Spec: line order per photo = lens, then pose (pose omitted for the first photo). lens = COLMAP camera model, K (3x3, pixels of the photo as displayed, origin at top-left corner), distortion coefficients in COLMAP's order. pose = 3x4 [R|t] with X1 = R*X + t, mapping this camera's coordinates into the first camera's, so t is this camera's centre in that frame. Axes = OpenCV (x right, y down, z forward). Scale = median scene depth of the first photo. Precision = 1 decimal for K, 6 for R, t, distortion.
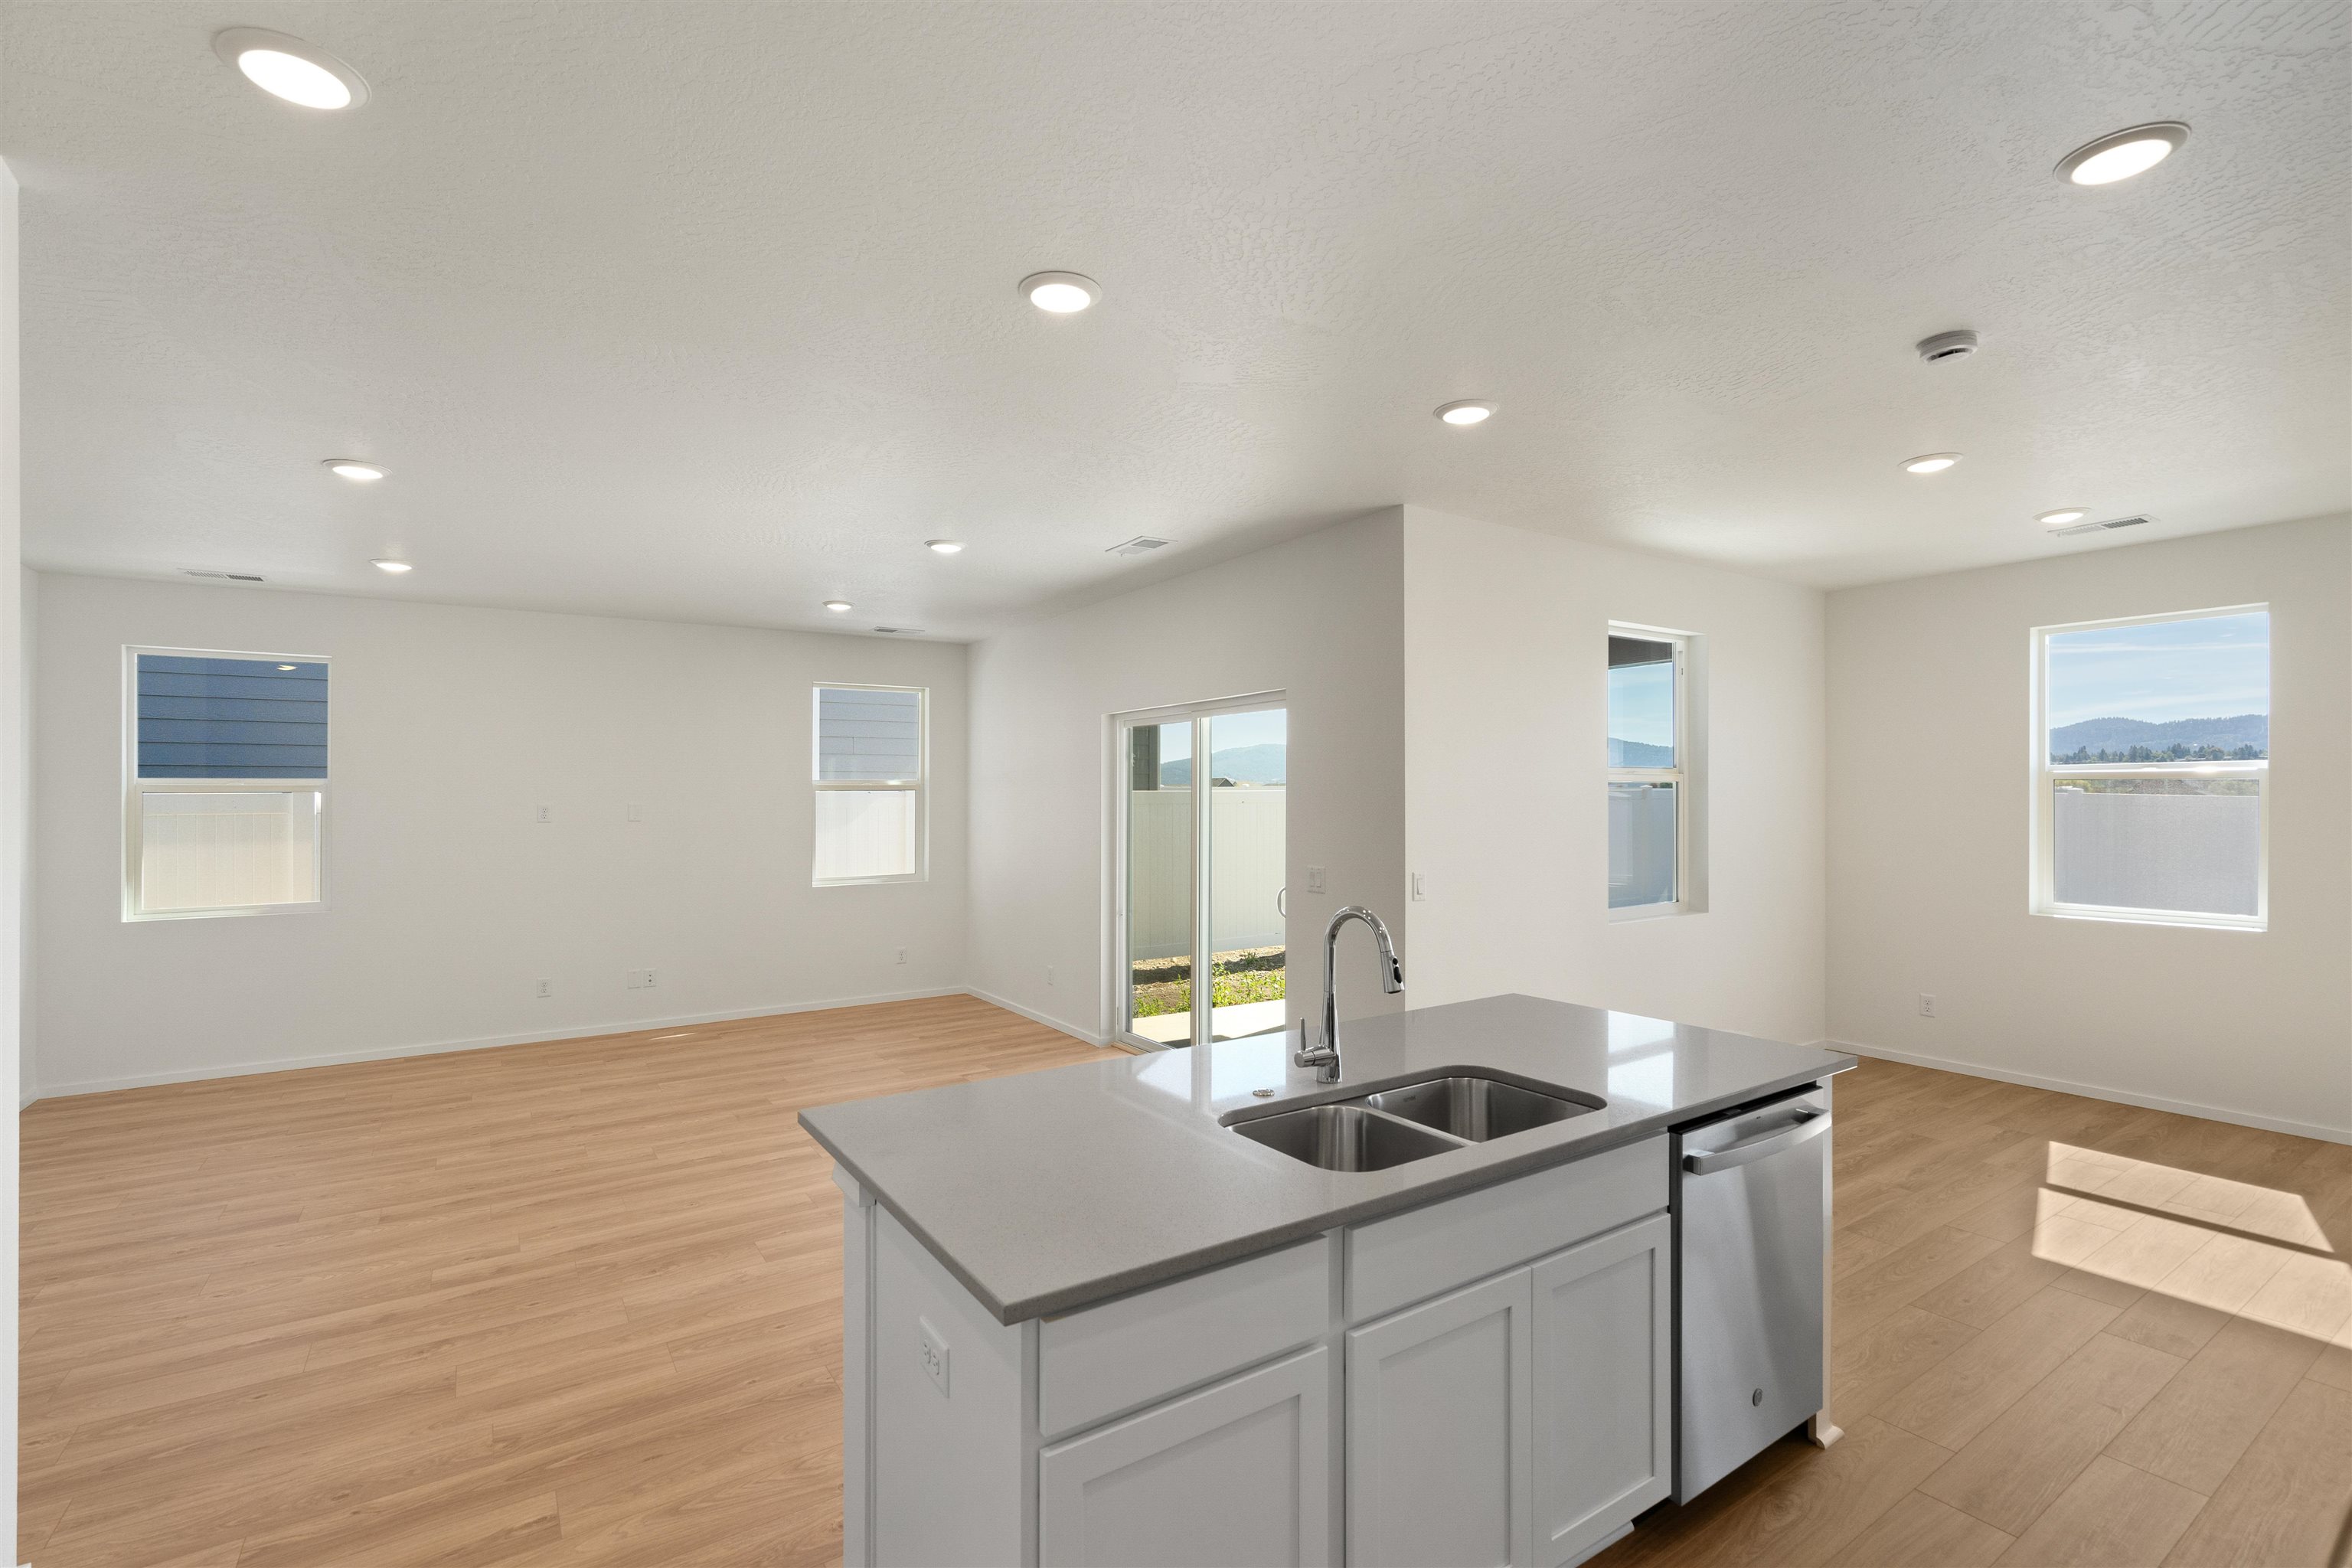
lens RADIAL K [[1056.1, 0, 1179.7], [0, 1056.1, 790.7], [0, 0, 1]] dist [-0.006015, 0.002135]
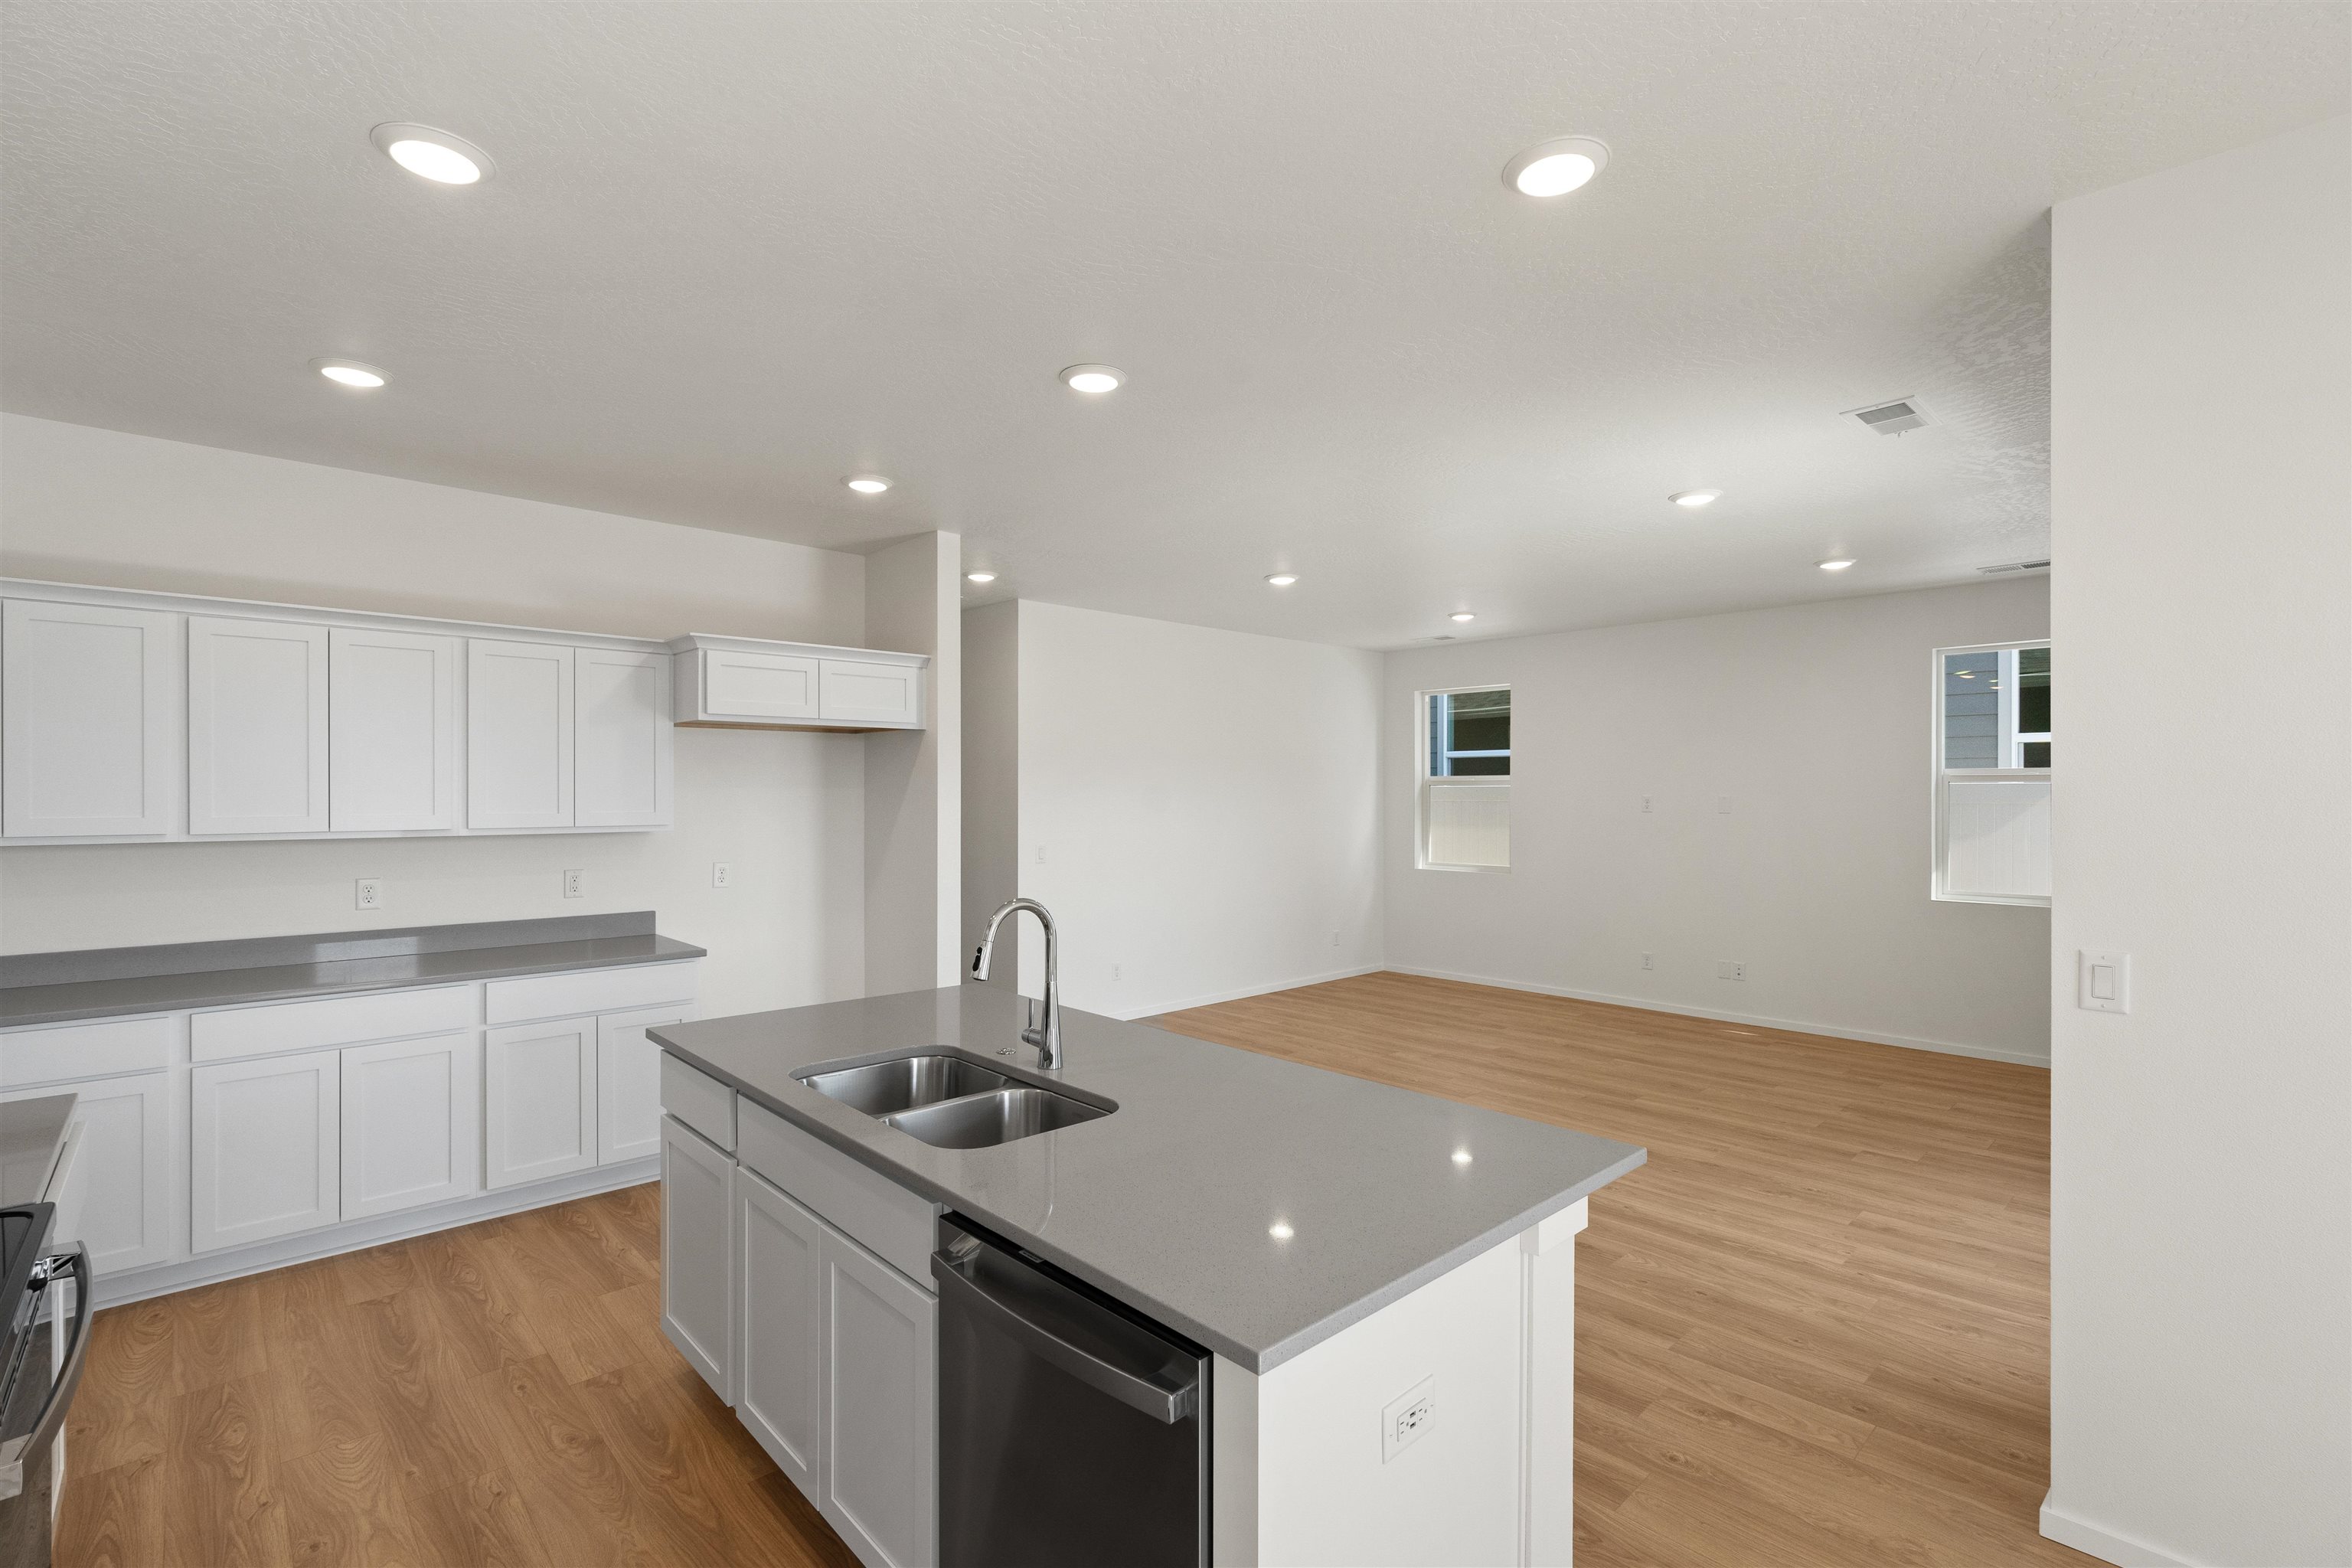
lens RADIAL K [[1056.1, 0, 1179.5], [0, 1056.1, 787.6], [0, 0, 1]] dist [-0.006015, 0.002135]
pose [[0.164816, 0.001699, -0.986323, 0.542929], [0.004779, 0.999985, 0.002521, -0.000710], [0.986313, -0.005129, 0.164806, 0.439792]]
